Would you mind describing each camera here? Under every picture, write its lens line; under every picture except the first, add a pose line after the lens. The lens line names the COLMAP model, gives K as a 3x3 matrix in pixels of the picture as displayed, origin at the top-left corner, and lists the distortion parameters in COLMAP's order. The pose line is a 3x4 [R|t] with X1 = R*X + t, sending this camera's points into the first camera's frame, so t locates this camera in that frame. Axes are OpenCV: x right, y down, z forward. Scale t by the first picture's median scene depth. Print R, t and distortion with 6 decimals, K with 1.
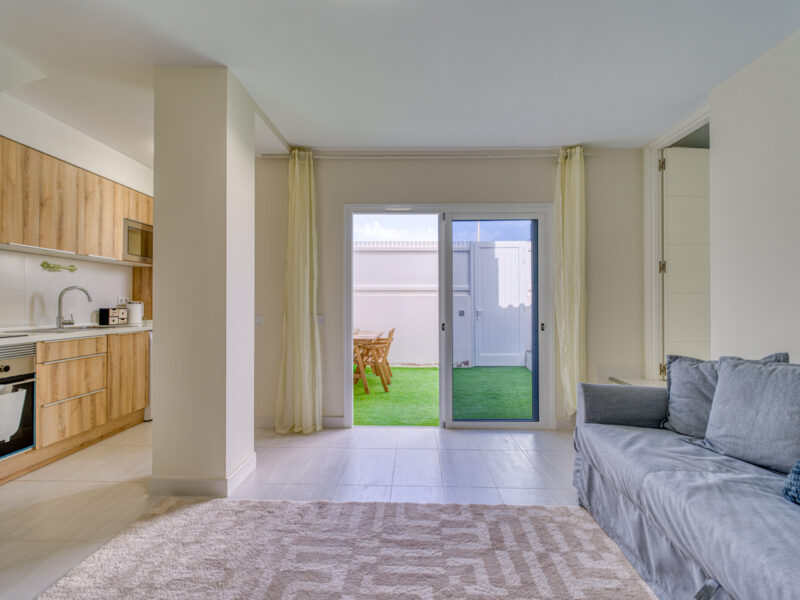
lens RADIAL K [[397.2, 0, 400.0], [0, 397.2, 300.0], [0, 0, 1]] dist [0.001744, 0.000436]
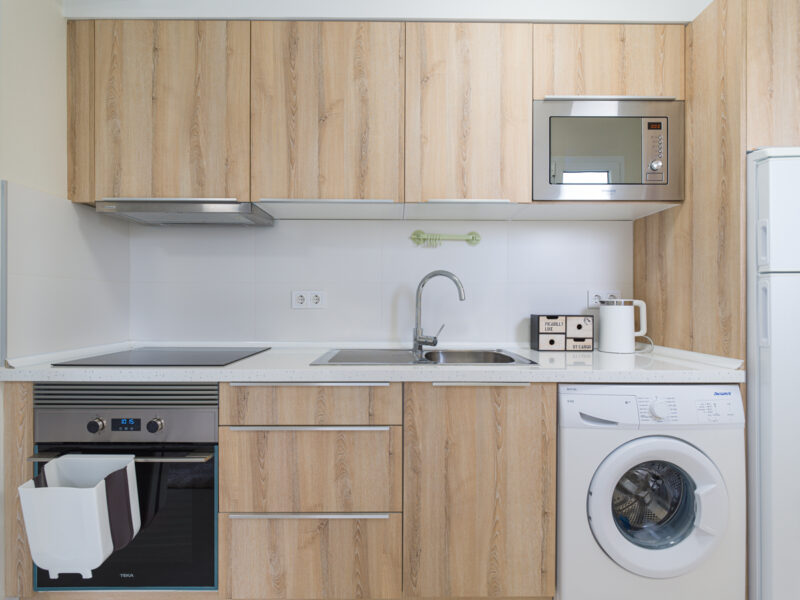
lens RADIAL K [[397.2, 0, 400.0], [0, 397.2, 300.0], [0, 0, 1]] dist [0.001744, 0.000436]
pose [[0.039020, -0.000503, -0.999238, -0.337781], [0.005832, 0.999983, -0.000276, 0.003839], [0.999221, -0.005817, 0.039022, 1.000173]]
